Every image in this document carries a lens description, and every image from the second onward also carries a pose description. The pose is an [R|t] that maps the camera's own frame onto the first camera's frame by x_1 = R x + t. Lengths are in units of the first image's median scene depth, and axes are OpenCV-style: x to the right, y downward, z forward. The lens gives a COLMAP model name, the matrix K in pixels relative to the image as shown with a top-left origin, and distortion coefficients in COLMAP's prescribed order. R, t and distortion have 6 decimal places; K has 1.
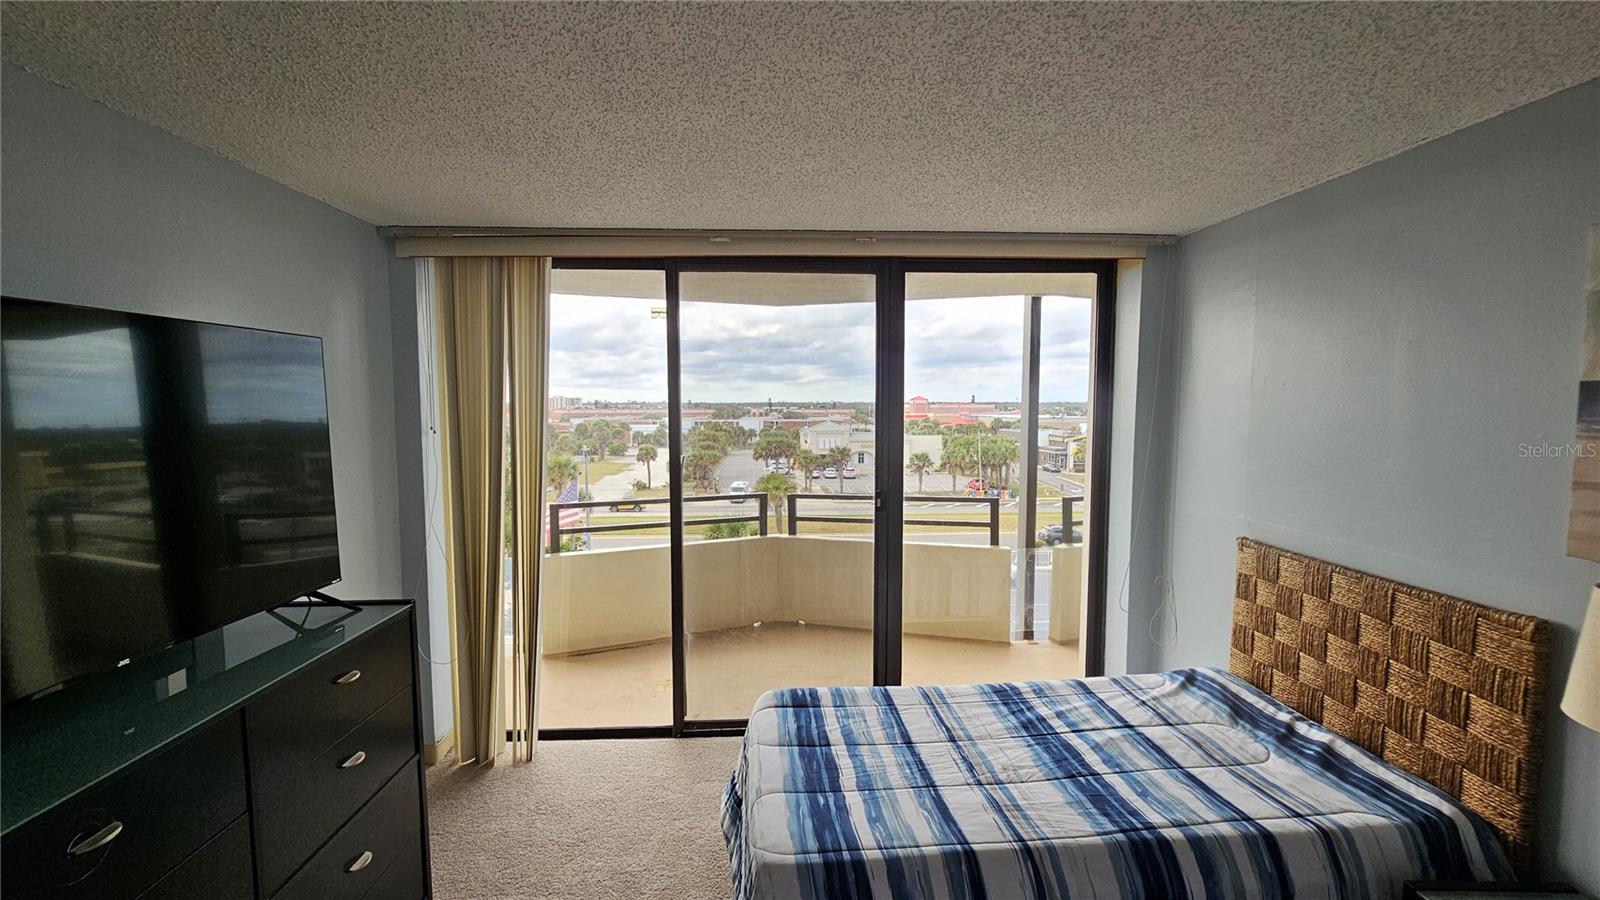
lens RADIAL K [[652.2, 0, 791.9], [0, 652.2, 454.1], [0, 0, 1]] dist [-0.001493, 0.000744]
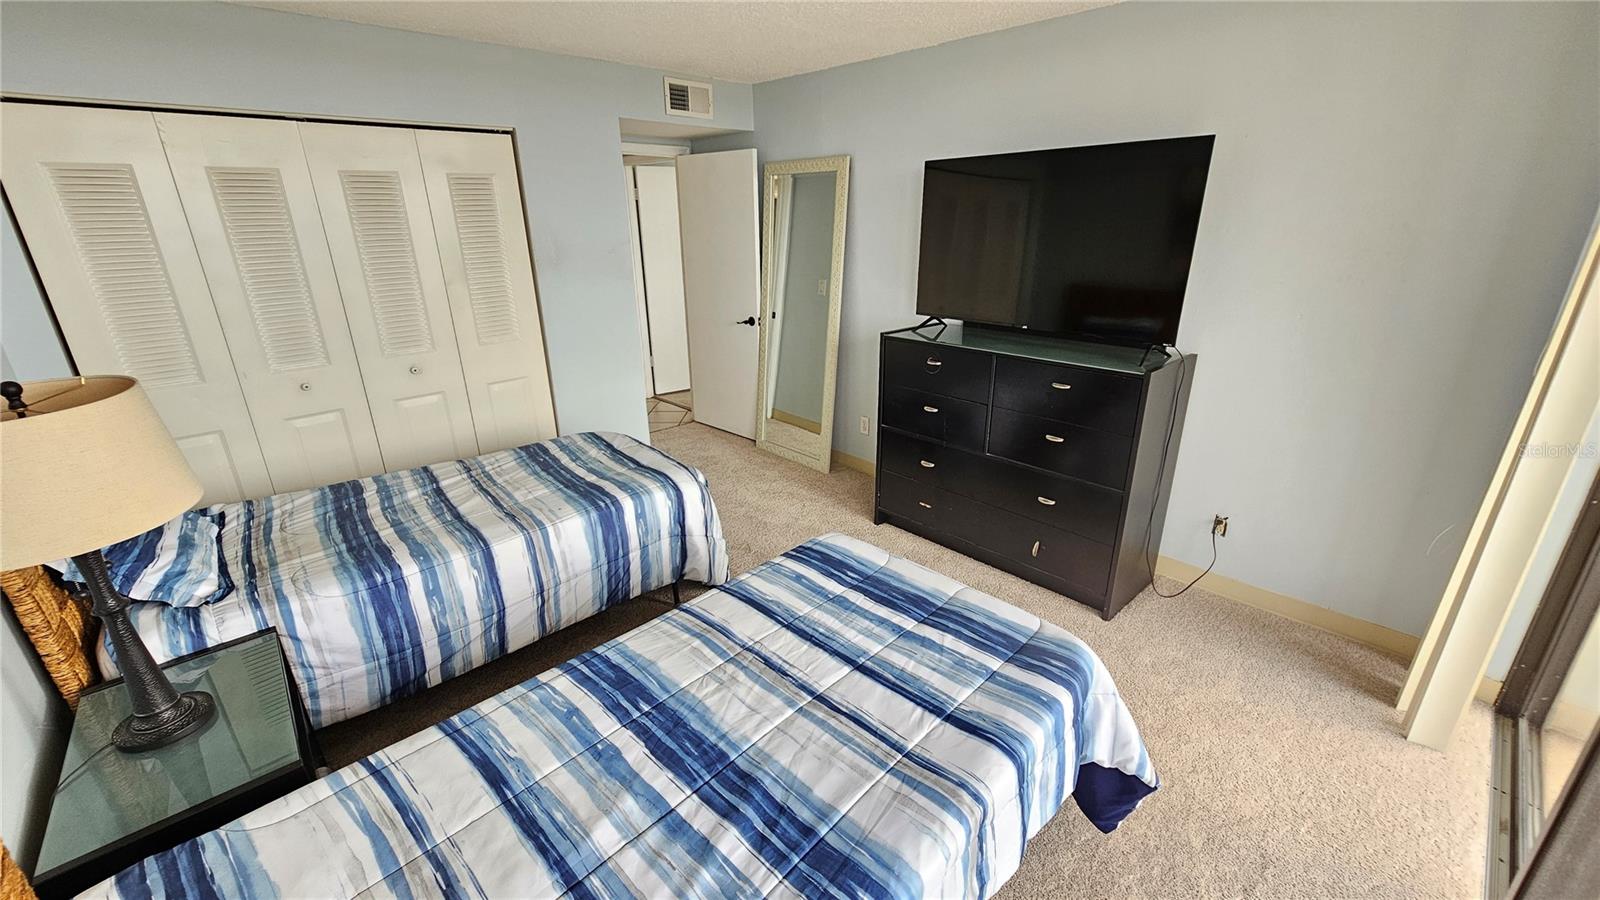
lens RADIAL K [[652.2, 0, 806.2], [0, 652.2, 446.0], [0, 0, 1]] dist [-0.001493, 0.000744]
pose [[-0.746158, 0.233406, -0.623514, 0.637457], [-0.038747, 0.919720, 0.390657, -0.087776], [0.664640, 0.315651, -0.677213, 1.392637]]
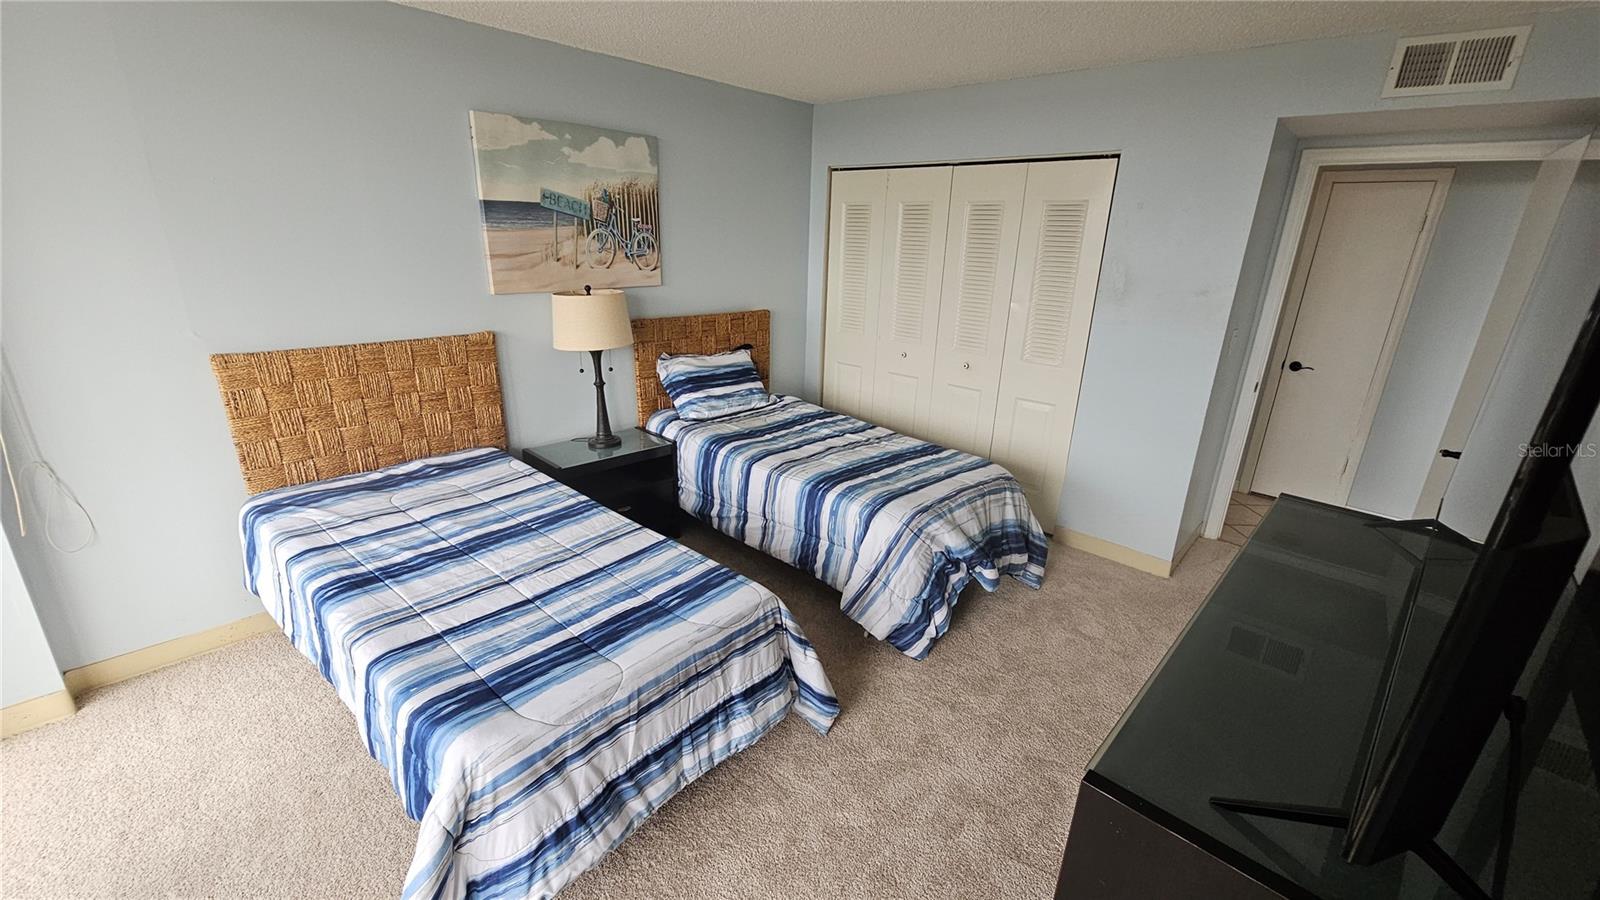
lens RADIAL K [[652.2, 0, 804.0], [0, 652.2, 452.7], [0, 0, 1]] dist [-0.001493, 0.000744]
pose [[-0.707387, -0.250040, 0.661123, -0.648552], [0.021495, 0.927297, 0.373708, -0.084491], [-0.706500, 0.278567, -0.650583, 1.266045]]
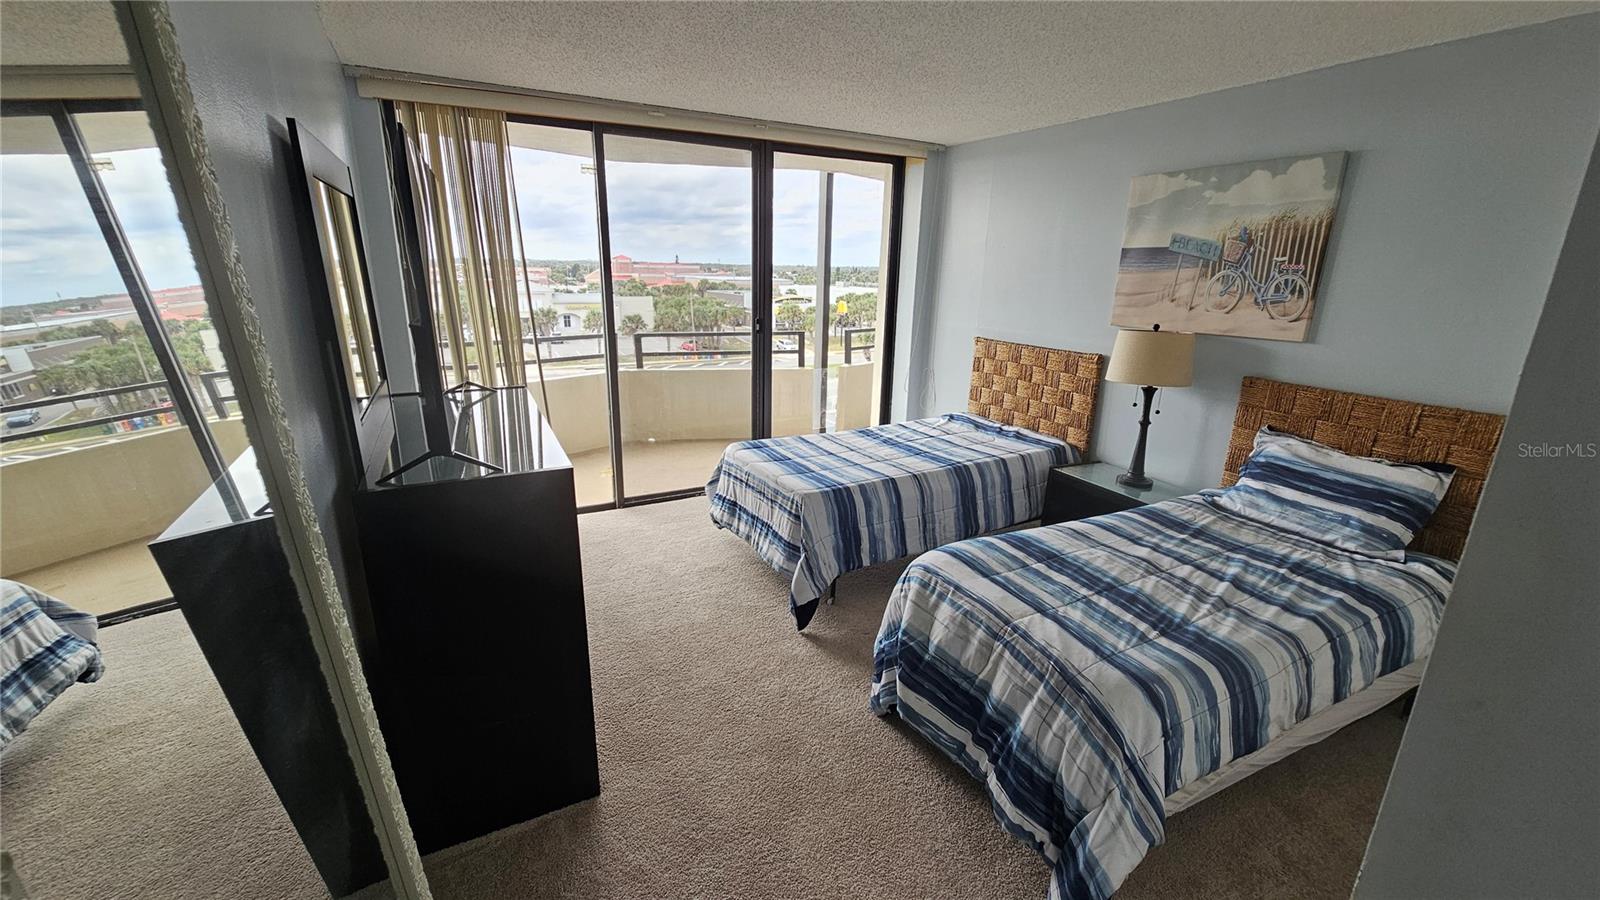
lens RADIAL K [[652.2, 0, 793.9], [0, 652.2, 454.9], [0, 0, 1]] dist [-0.001493, 0.000744]
pose [[0.904406, -0.098034, 0.415259, -0.637431], [0.009910, 0.977810, 0.209258, 0.079662], [-0.426559, -0.185139, 0.885309, -0.502267]]
